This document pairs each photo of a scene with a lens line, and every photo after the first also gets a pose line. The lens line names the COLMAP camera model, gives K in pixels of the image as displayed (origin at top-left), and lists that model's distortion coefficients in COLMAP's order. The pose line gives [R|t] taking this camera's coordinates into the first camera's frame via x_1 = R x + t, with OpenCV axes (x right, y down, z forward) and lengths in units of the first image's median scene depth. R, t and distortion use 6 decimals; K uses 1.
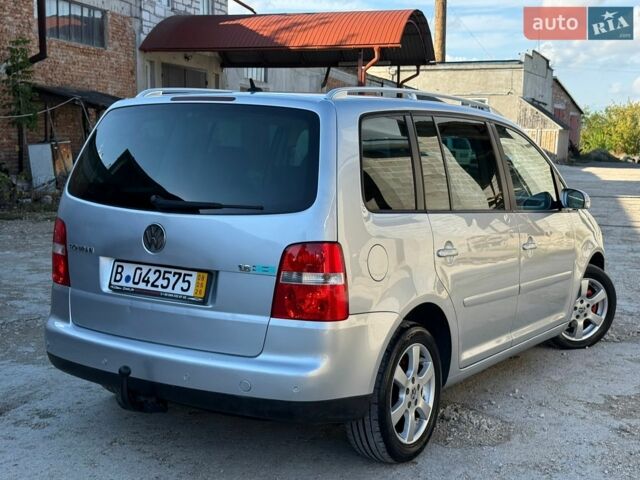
lens RADIAL K [[894.0, 0, 315.7], [0, 894.0, 243.5], [0, 0, 1]] dist [0.207227, -0.417089]
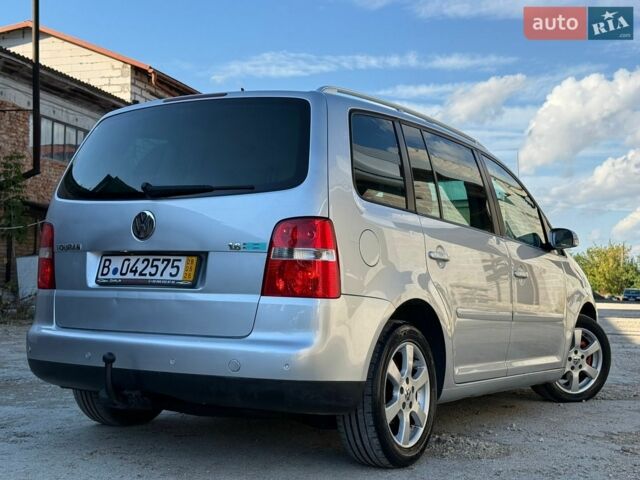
lens RADIAL K [[894.0, 0, 315.7], [0, 894.0, 243.5], [0, 0, 1]] dist [0.207227, -0.417089]
pose [[0.999895, -0.001823, 0.014395, -0.004033], [0.004155, 0.986512, -0.163634, 0.165330], [-0.013903, 0.163676, 0.986416, 0.021748]]
